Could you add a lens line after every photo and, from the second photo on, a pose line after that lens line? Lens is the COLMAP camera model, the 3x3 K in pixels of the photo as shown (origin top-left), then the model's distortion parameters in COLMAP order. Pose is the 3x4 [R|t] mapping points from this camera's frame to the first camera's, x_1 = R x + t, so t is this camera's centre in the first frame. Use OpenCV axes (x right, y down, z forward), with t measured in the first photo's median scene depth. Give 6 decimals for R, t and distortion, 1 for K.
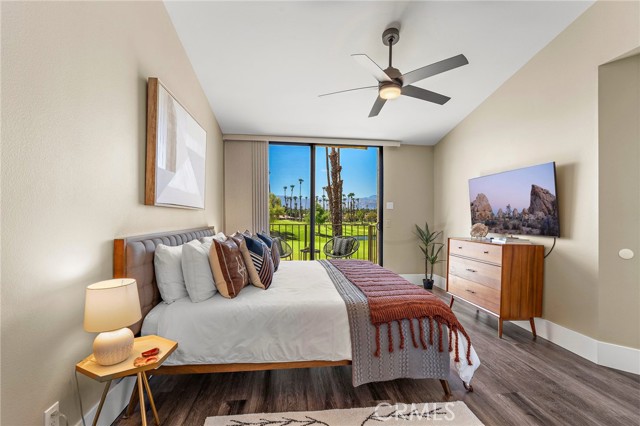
lens RADIAL K [[278.4, 0, 320.4], [0, 278.4, 215.5], [0, 0, 1]] dist [-0.001524, -0.000079]
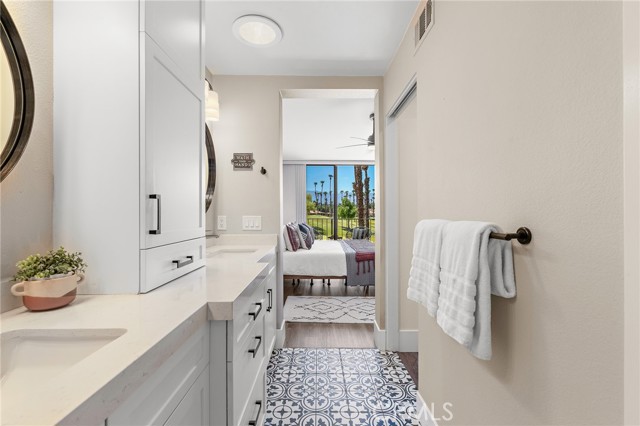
lens RADIAL K [[275.9, 0, 321.1], [0, 275.9, 211.0], [0, 0, 1]] dist [-0.001255, -0.000076]
pose [[0.994406, -0.004329, -0.105541, 0.104248], [0.004528, 0.999988, 0.001644, -0.021241], [0.105533, -0.002113, 0.994414, -0.965830]]
